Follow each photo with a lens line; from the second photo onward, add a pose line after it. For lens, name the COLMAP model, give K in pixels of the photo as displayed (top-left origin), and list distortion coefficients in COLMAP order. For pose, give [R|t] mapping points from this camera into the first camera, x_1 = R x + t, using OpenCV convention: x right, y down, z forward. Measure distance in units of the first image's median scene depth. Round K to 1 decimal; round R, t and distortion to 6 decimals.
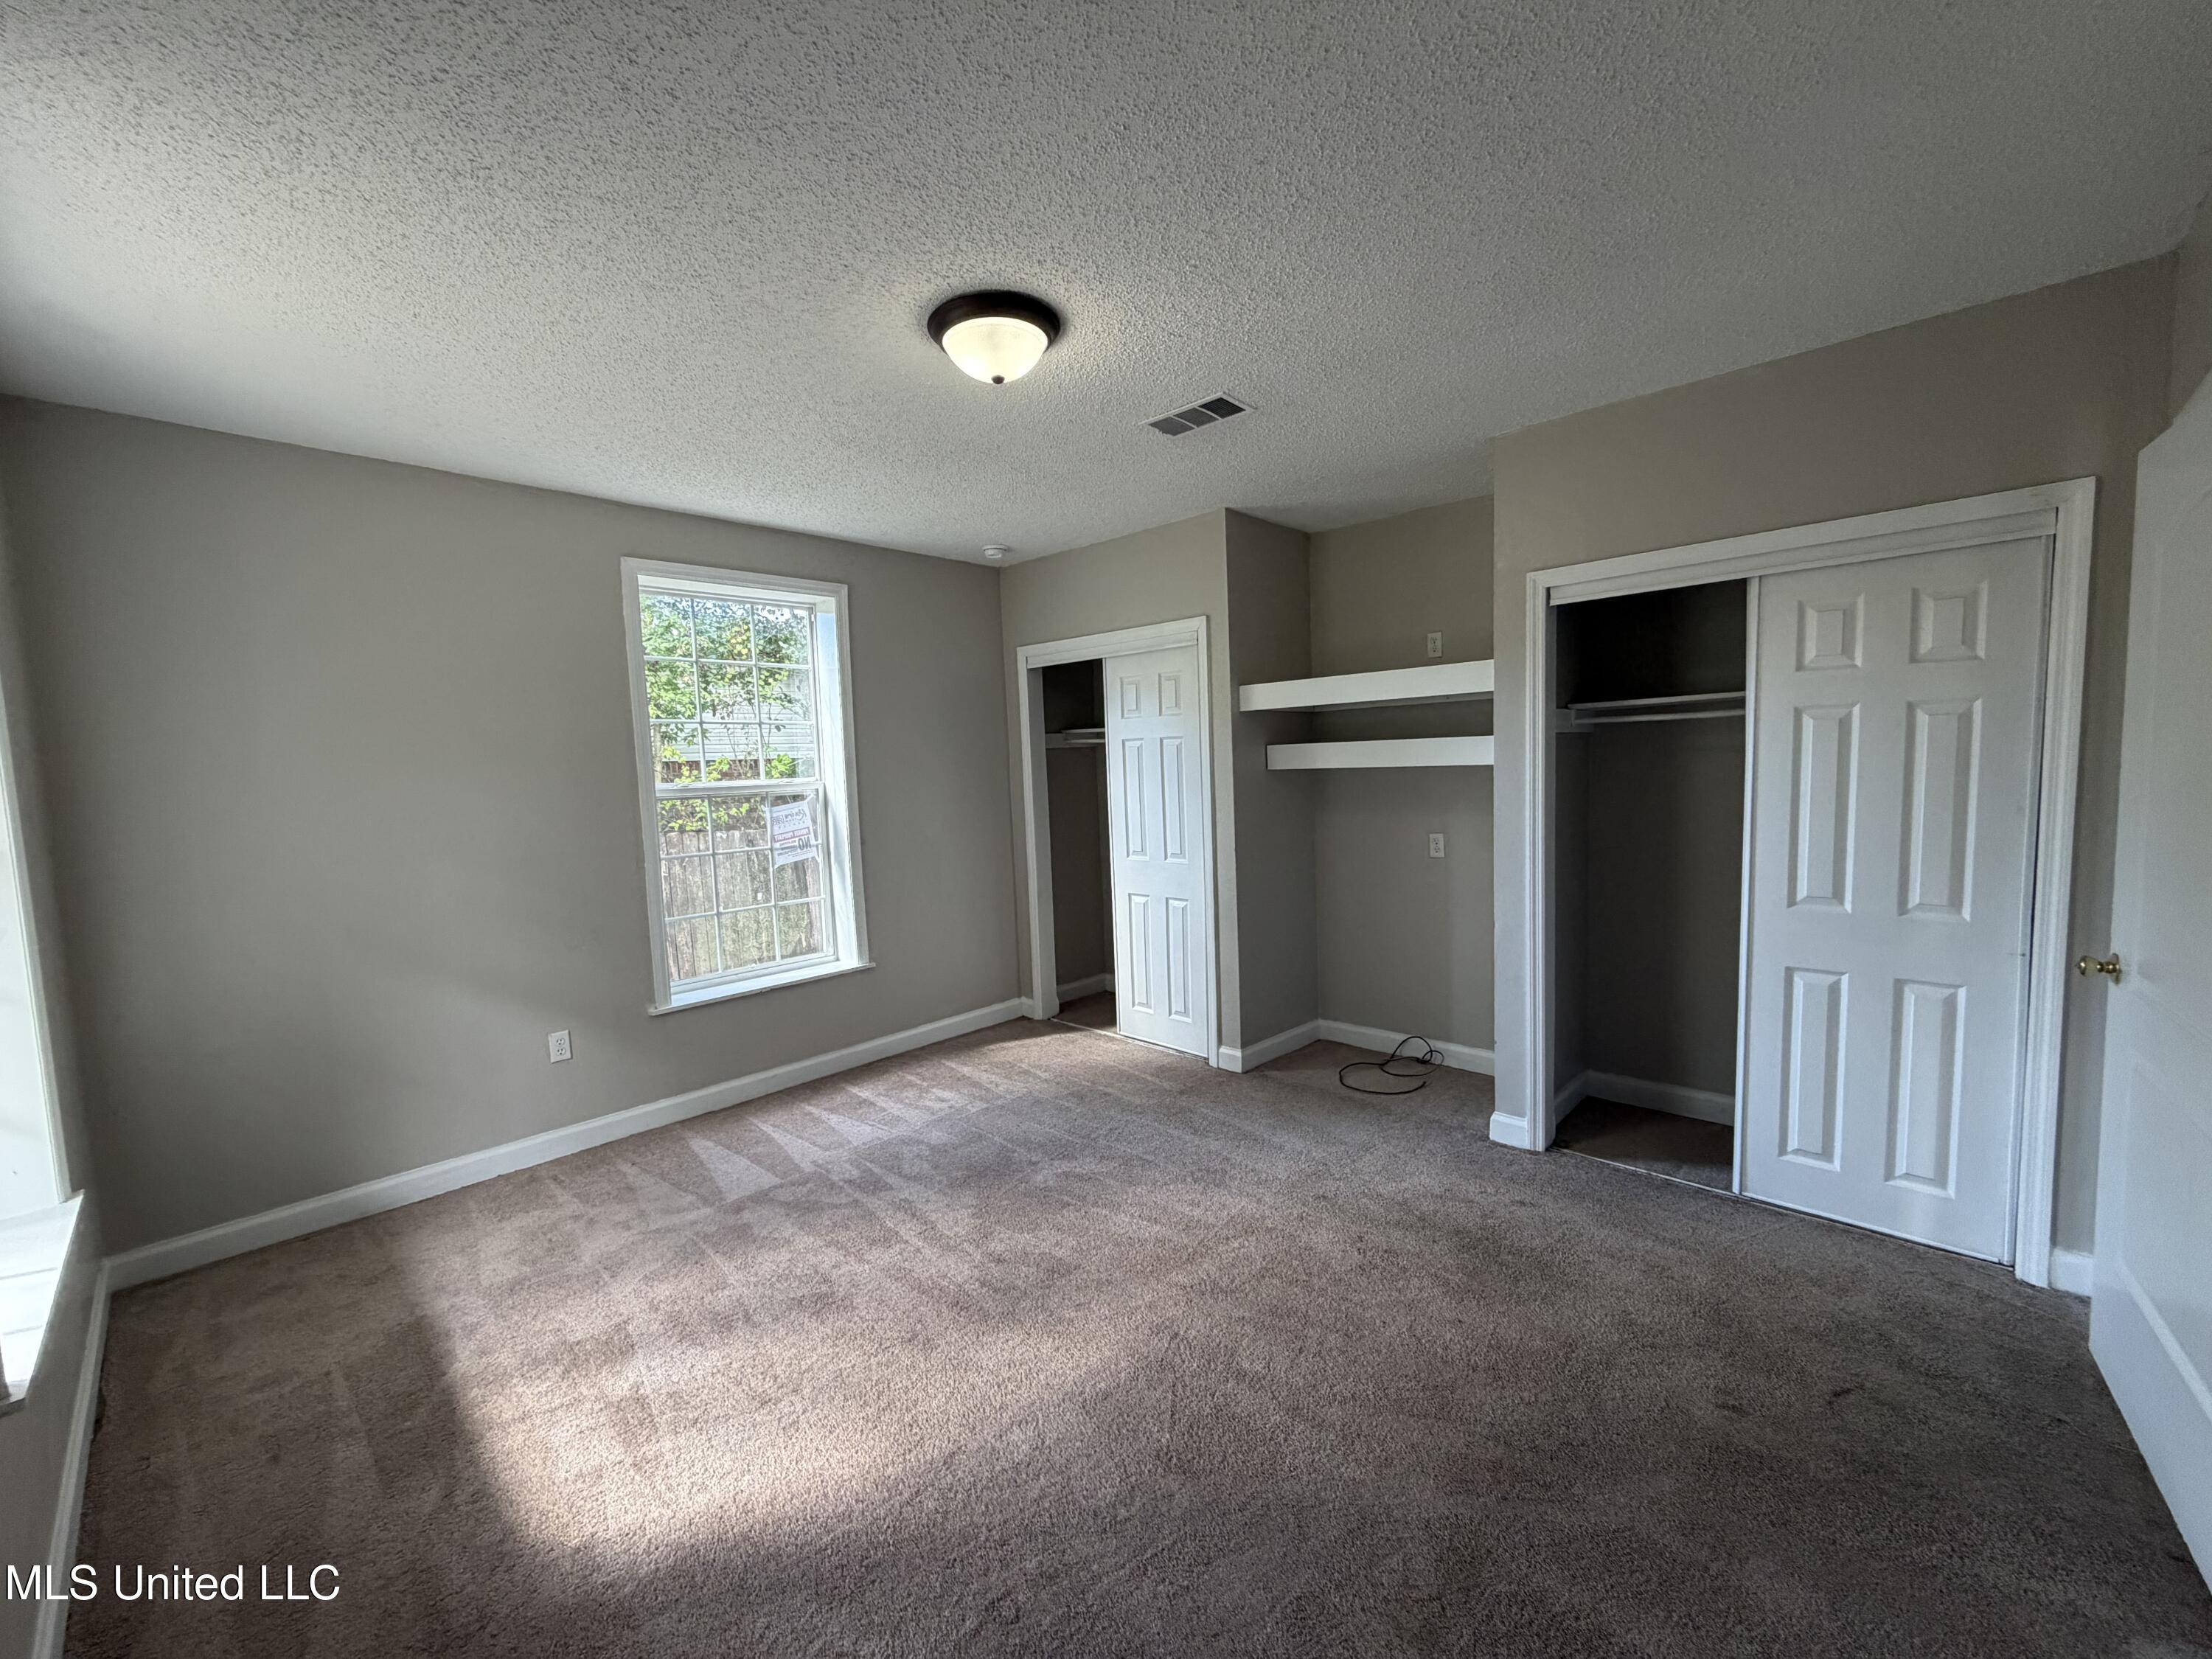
lens RADIAL K [[886.8, 0, 1106.9], [0, 886.8, 820.1], [0, 0, 1]] dist [0.002312, 0.000912]
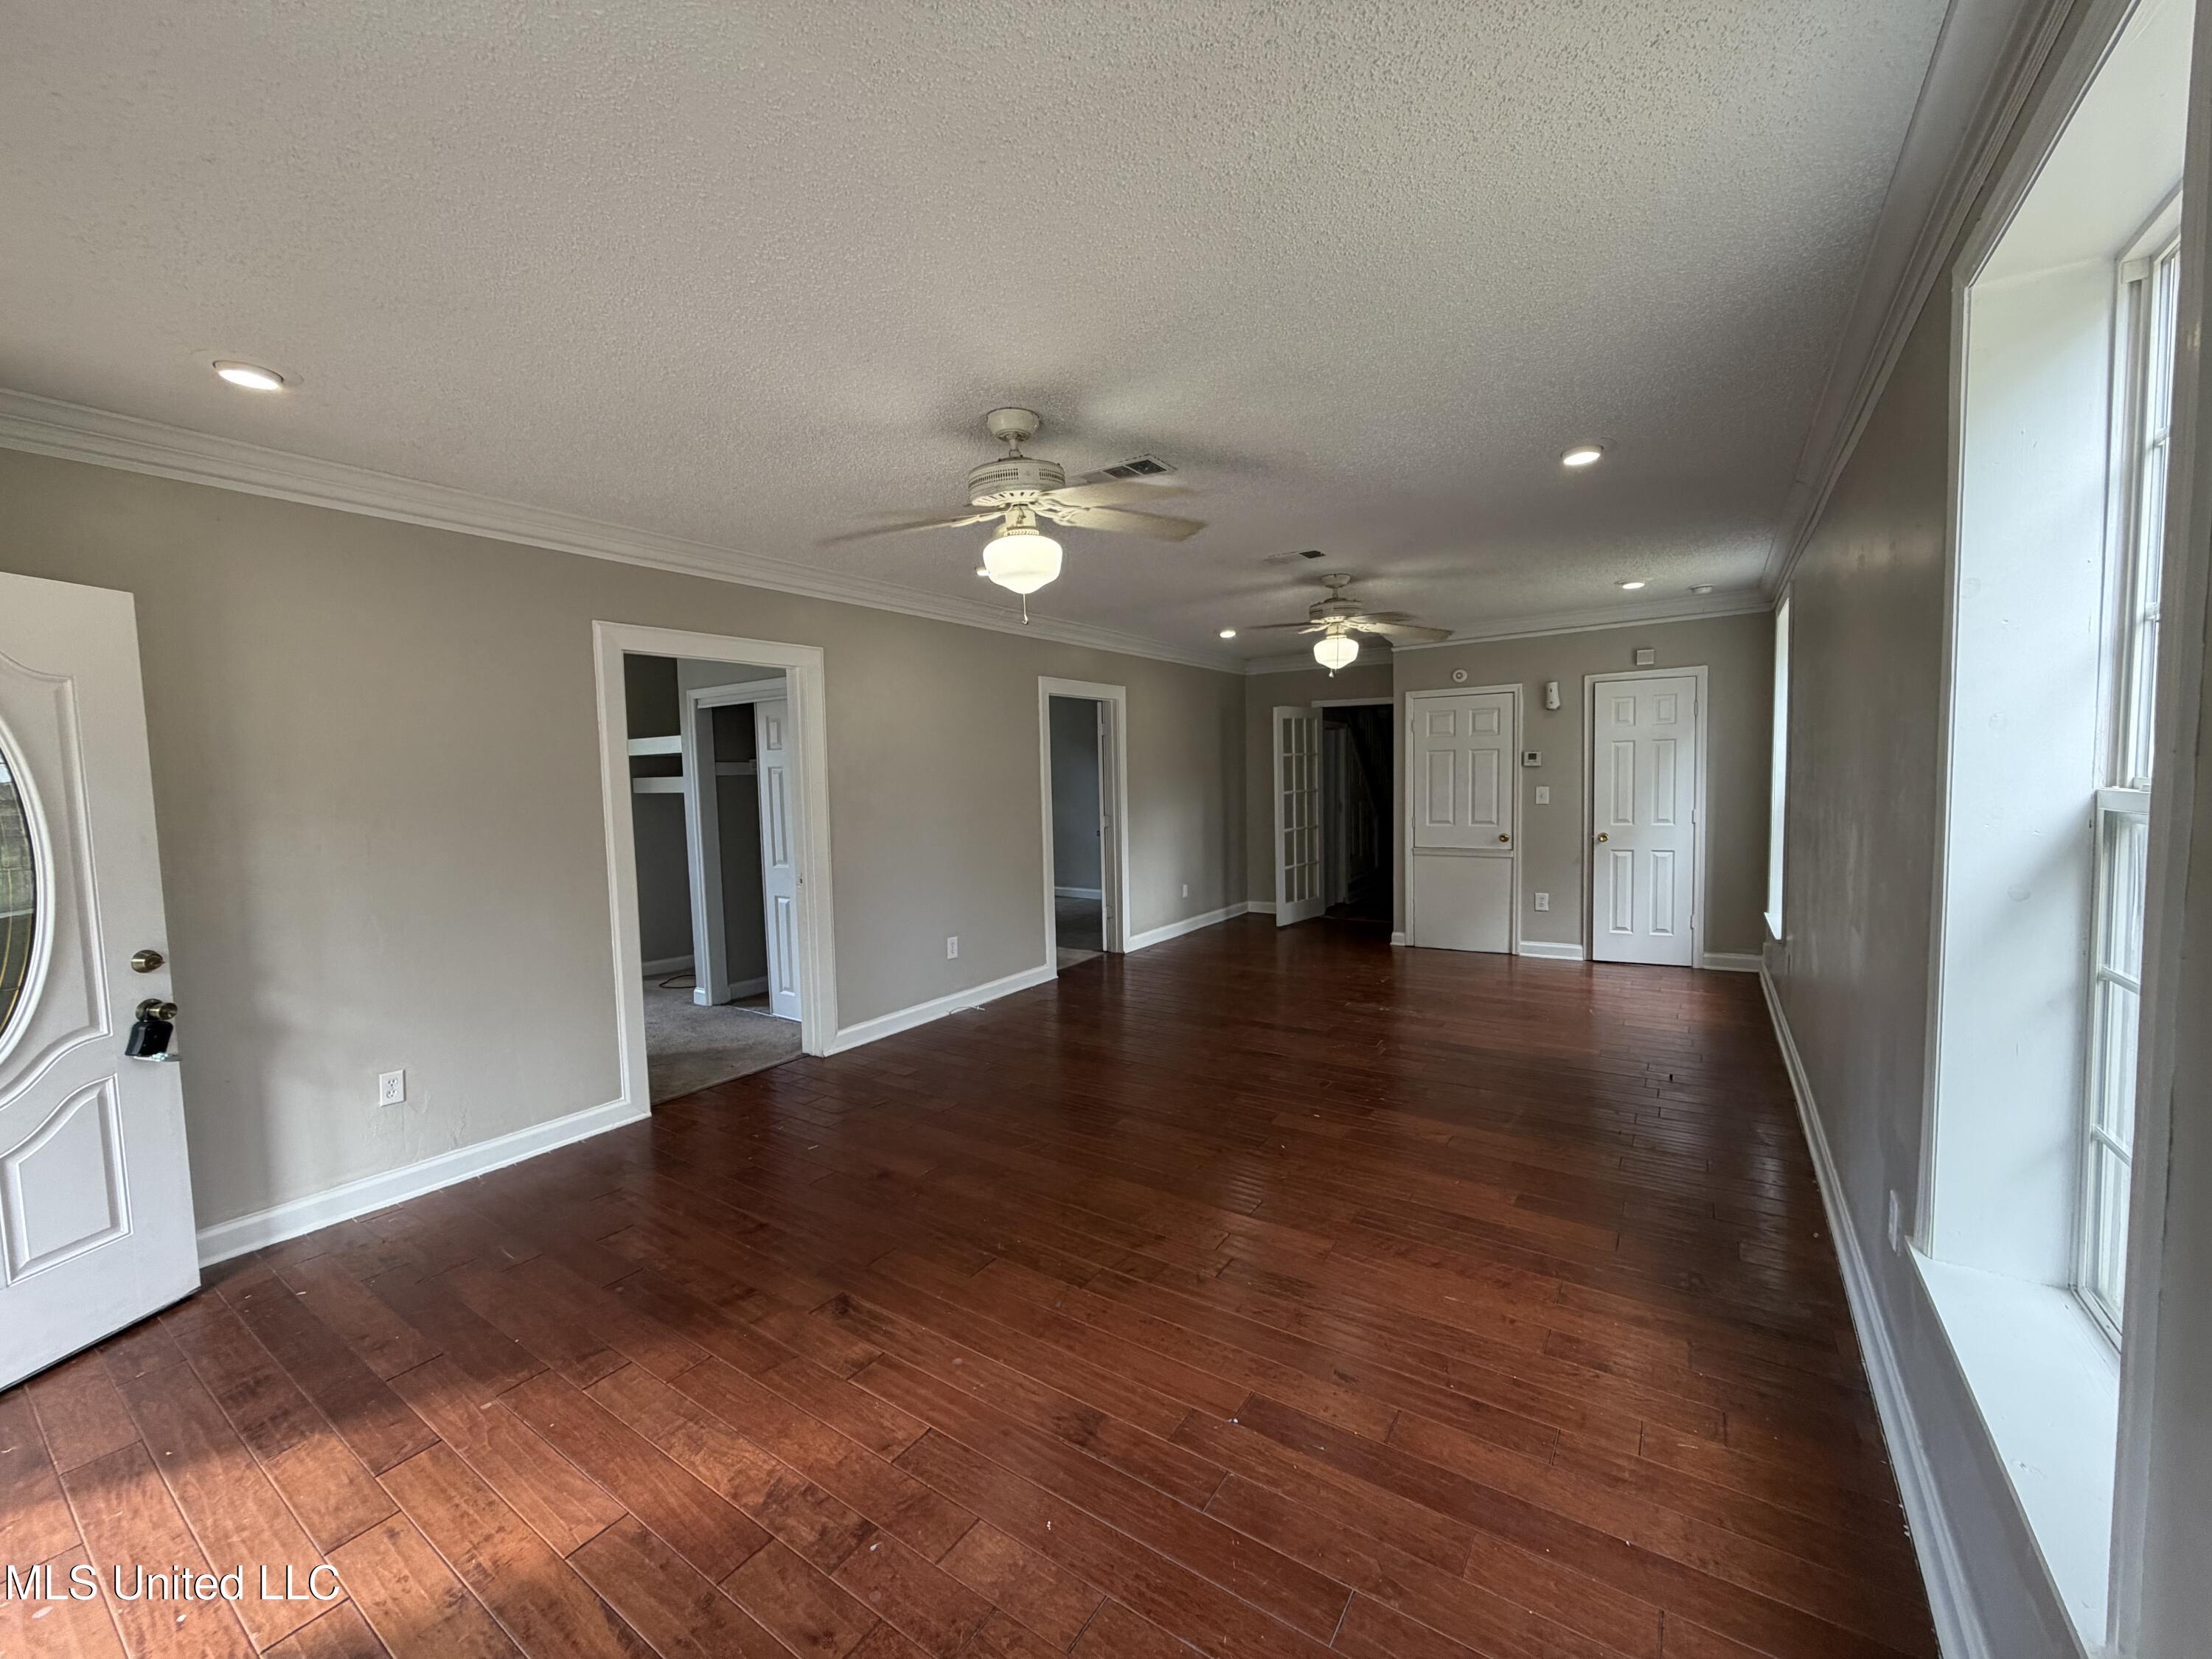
lens RADIAL K [[886.8, 0, 1085.3], [0, 886.8, 829.3], [0, 0, 1]] dist [0.002312, 0.000912]
pose [[0.987665, 0.011844, 0.156135, 0.867815], [-0.008559, 0.999728, -0.021691, 0.039649], [-0.156350, 0.020087, 0.987497, -0.834597]]
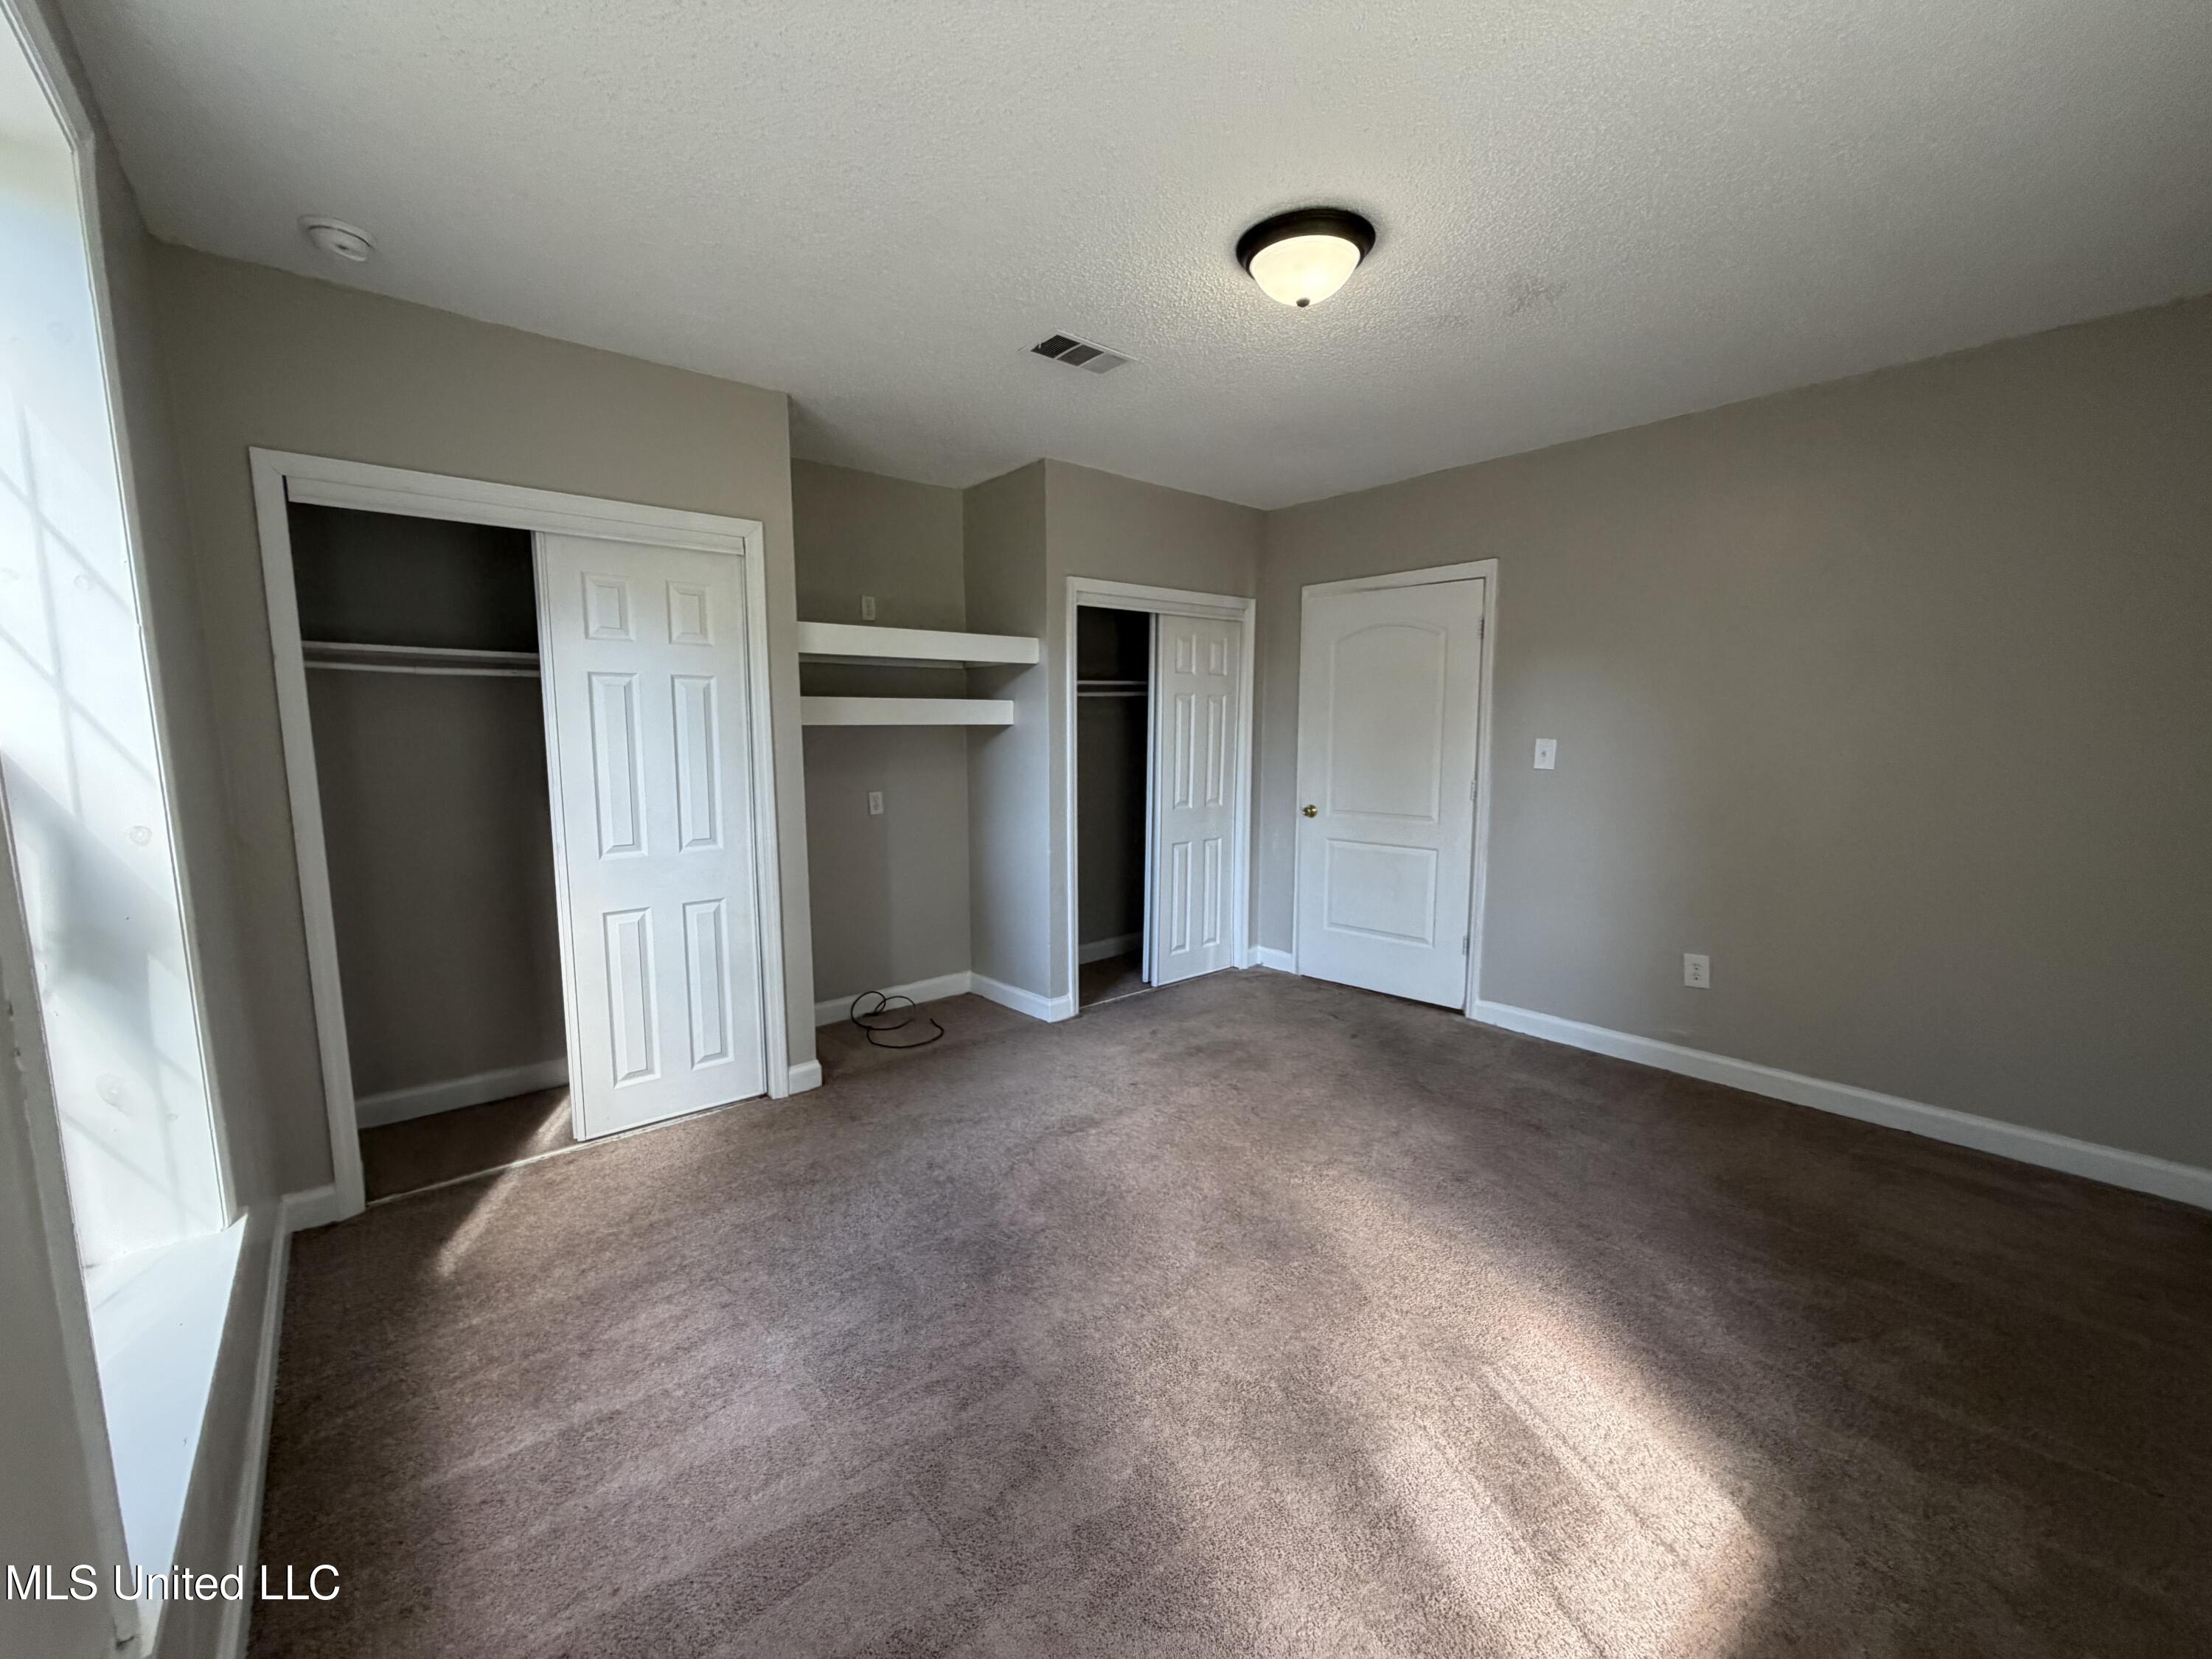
lens RADIAL K [[886.8, 0, 1100.7], [0, 886.8, 817.8], [0, 0, 1]] dist [0.002312, 0.000912]
pose [[0.101504, -0.075181, 0.991990, -0.724290], [0.064308, 0.995551, 0.068870, -0.010085], [-0.992754, 0.056802, 0.105887, 0.719386]]
